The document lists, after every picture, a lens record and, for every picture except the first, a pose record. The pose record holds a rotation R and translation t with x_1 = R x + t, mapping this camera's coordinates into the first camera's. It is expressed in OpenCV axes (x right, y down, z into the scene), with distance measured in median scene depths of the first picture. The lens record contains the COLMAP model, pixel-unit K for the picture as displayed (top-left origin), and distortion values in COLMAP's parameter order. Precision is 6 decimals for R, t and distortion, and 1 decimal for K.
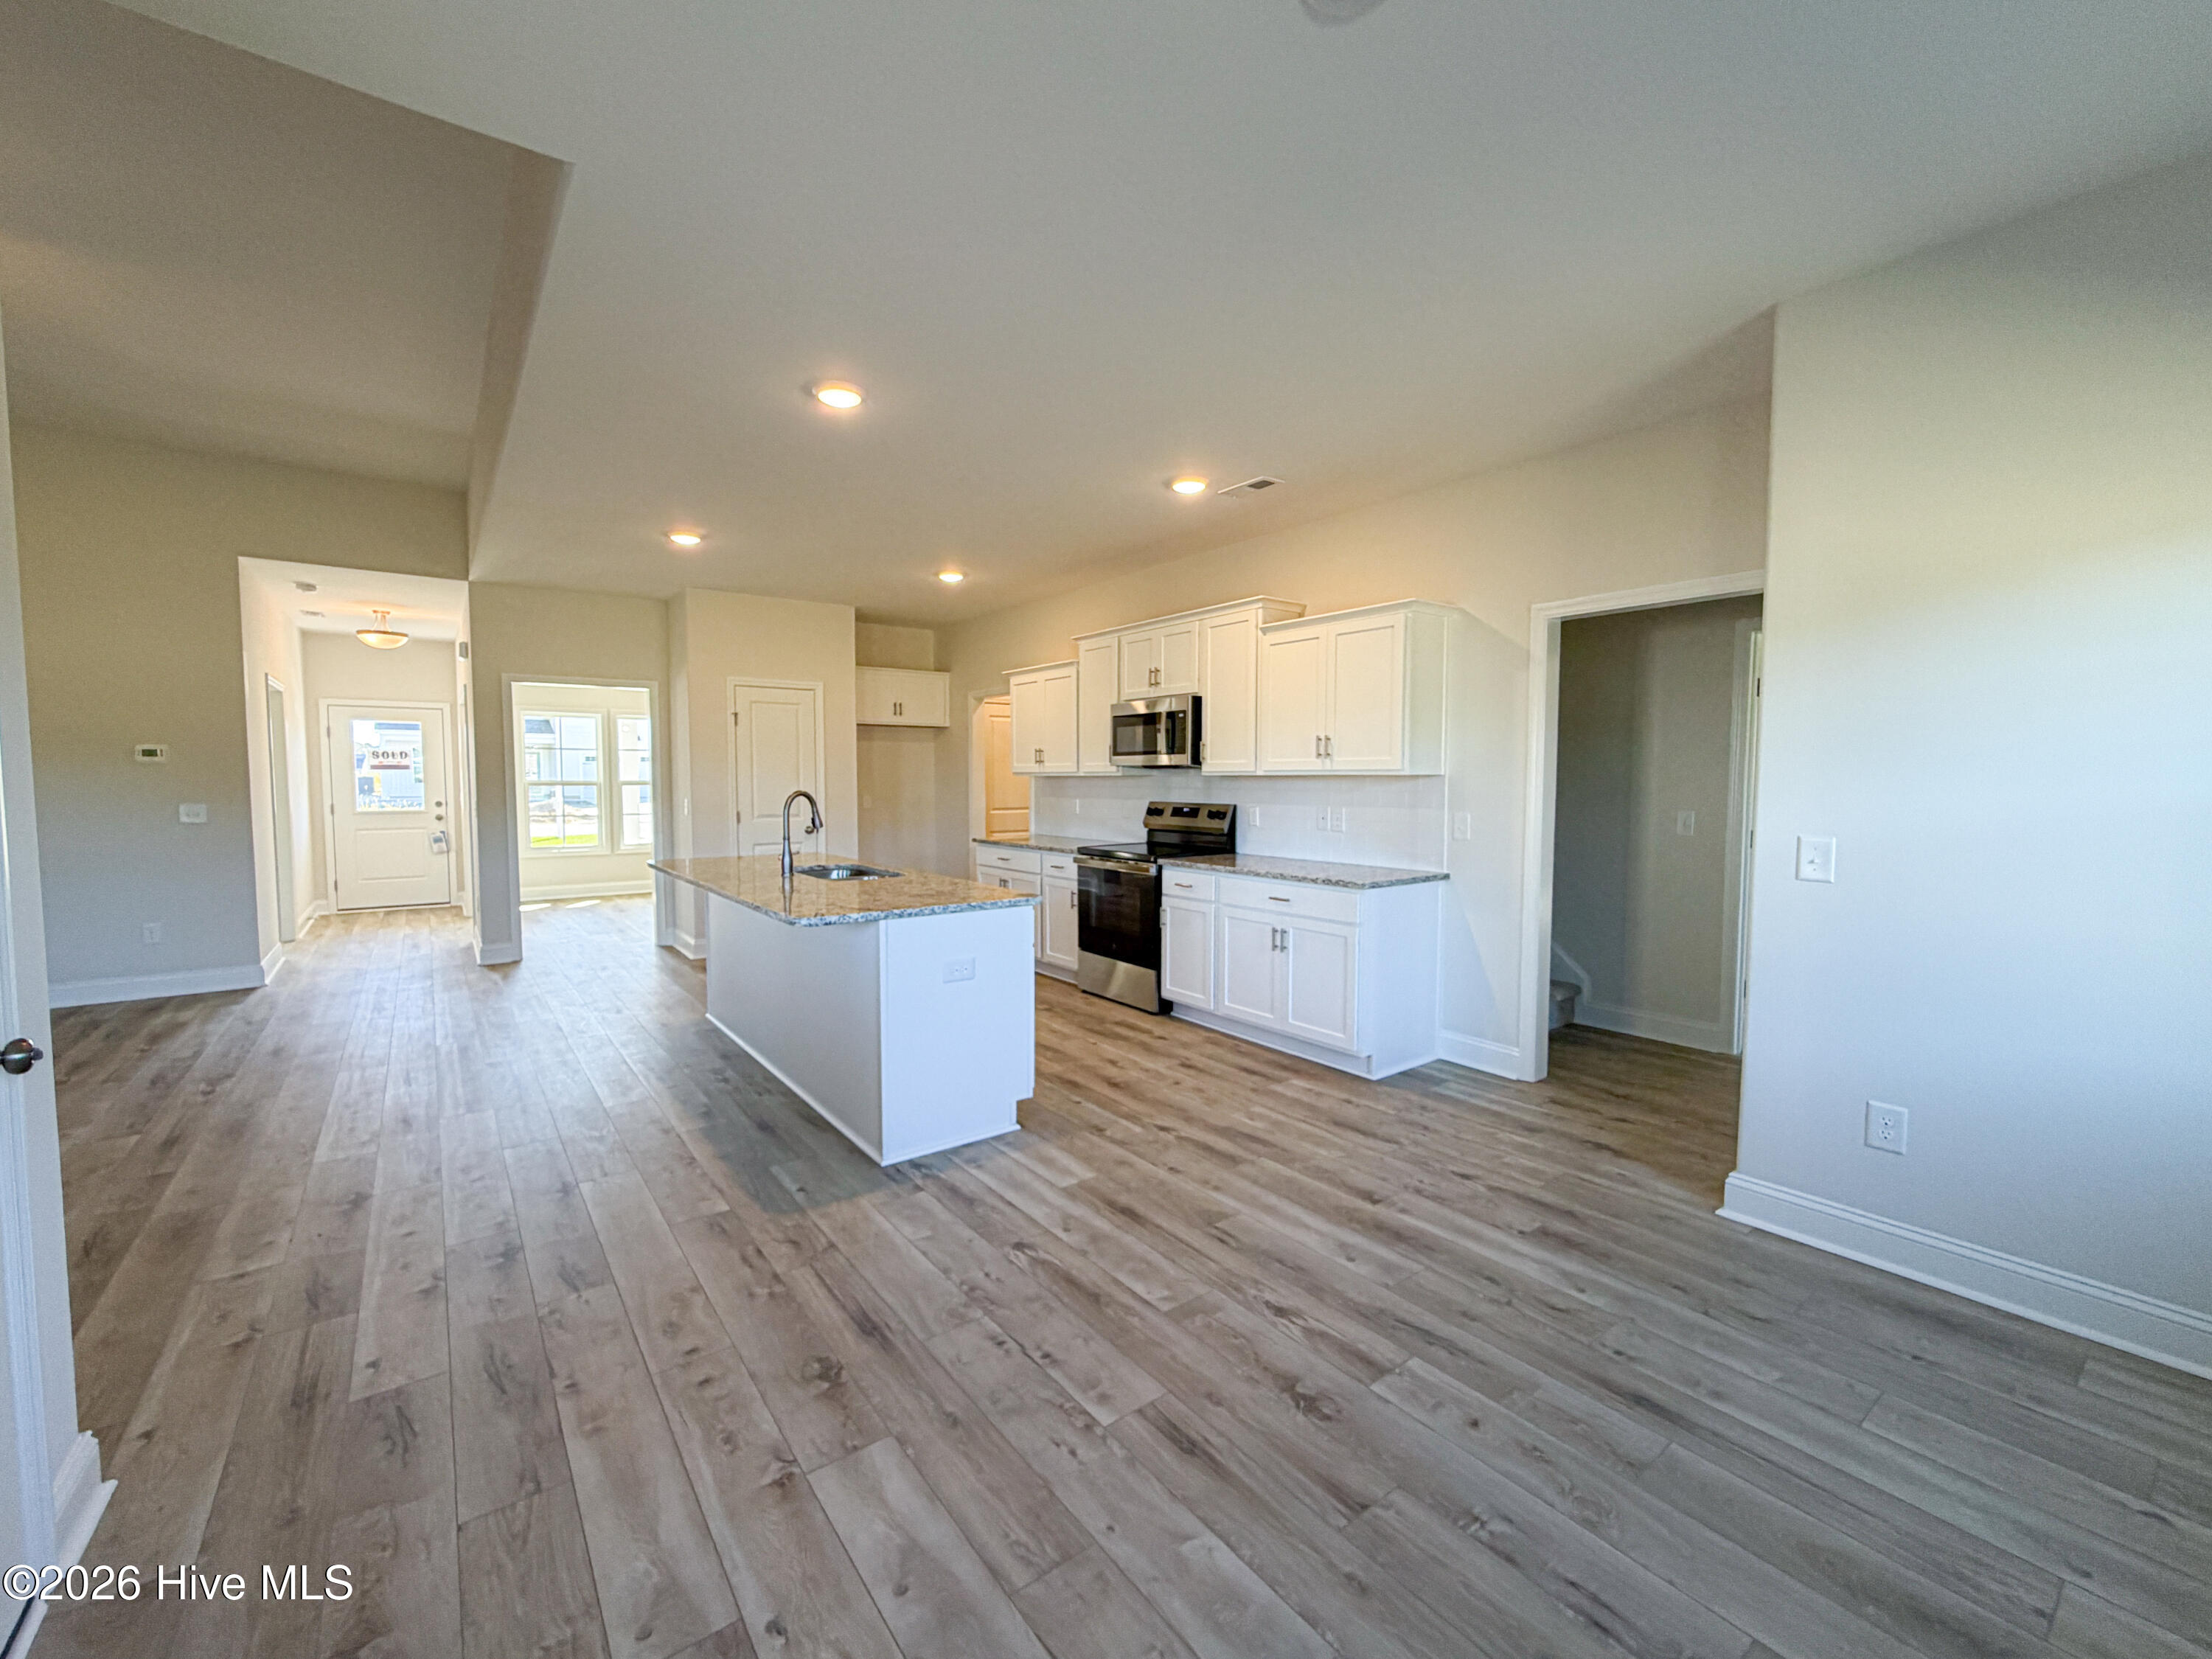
lens RADIAL K [[910.2, 0, 1099.3], [0, 910.2, 828.7], [0, 0, 1]] dist [0.001376, -0.000245]
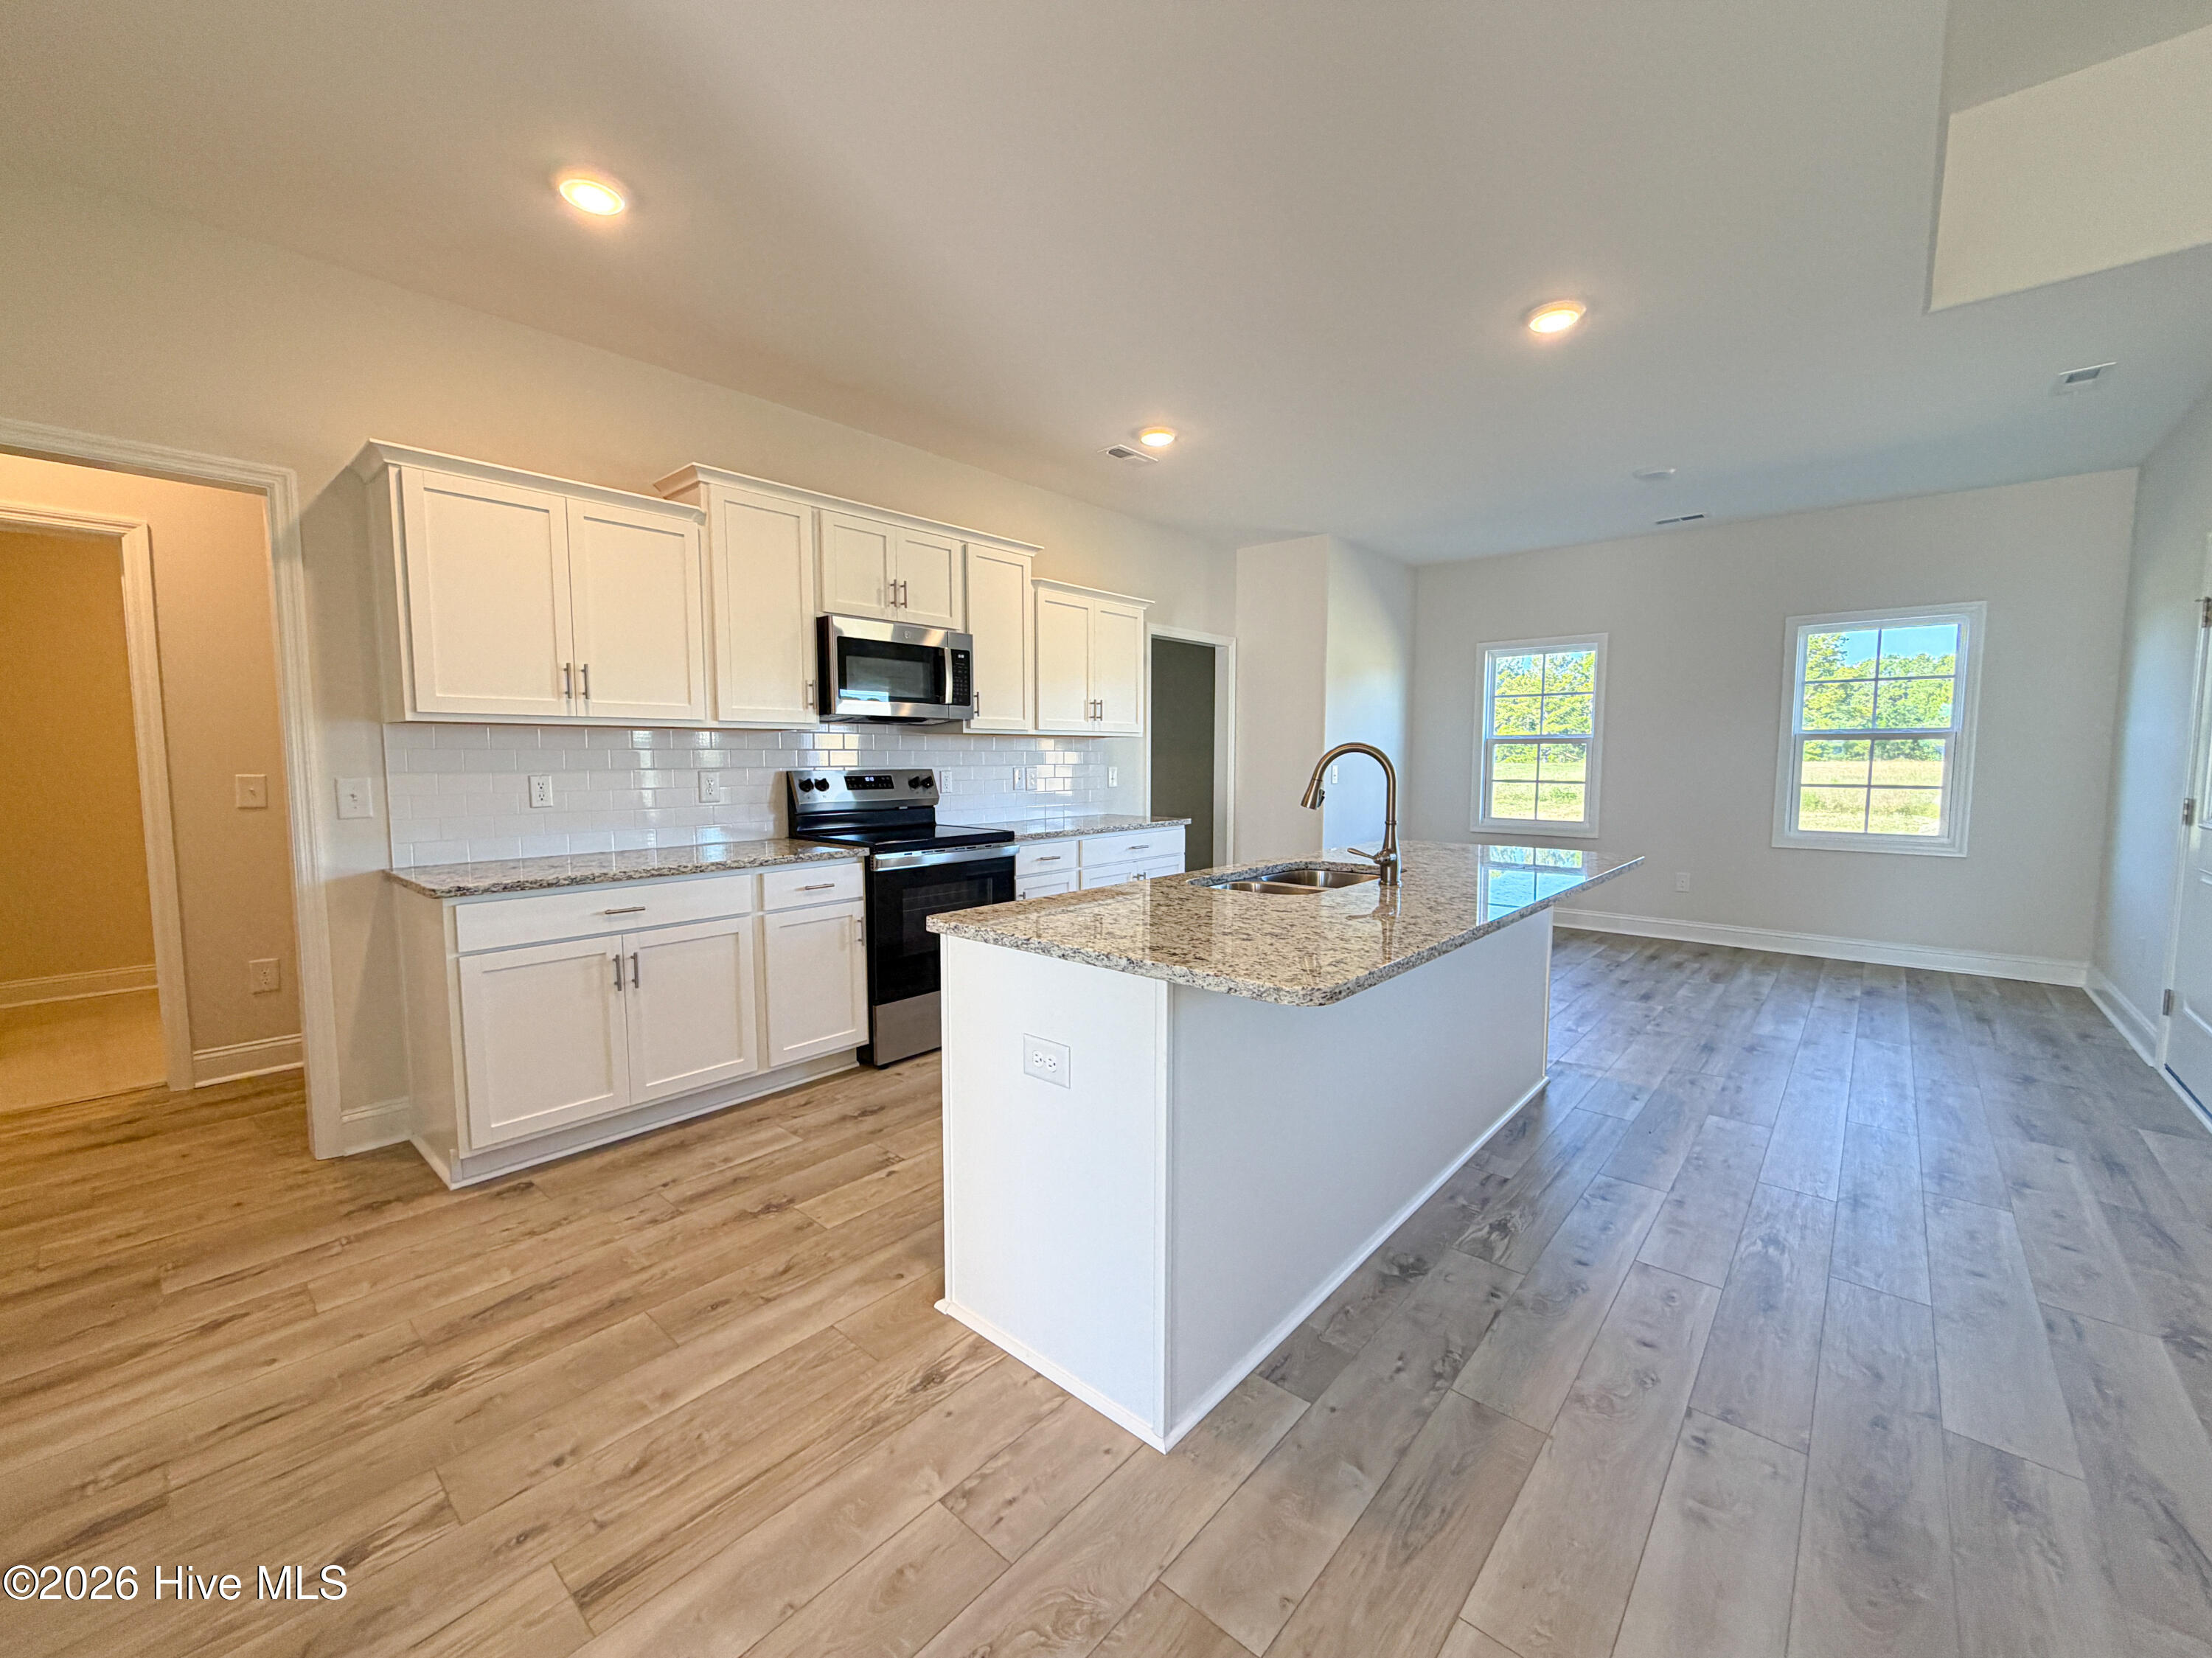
lens RADIAL K [[885.3, 0, 1097.5], [0, 885.3, 828.0], [0, 0, 1]] dist [0.000350, -0.000567]
pose [[-0.205172, -0.079192, 0.975517, -1.372260], [0.058302, 0.993962, 0.092951, -0.079616], [-0.976988, 0.075945, -0.199316, 2.059826]]
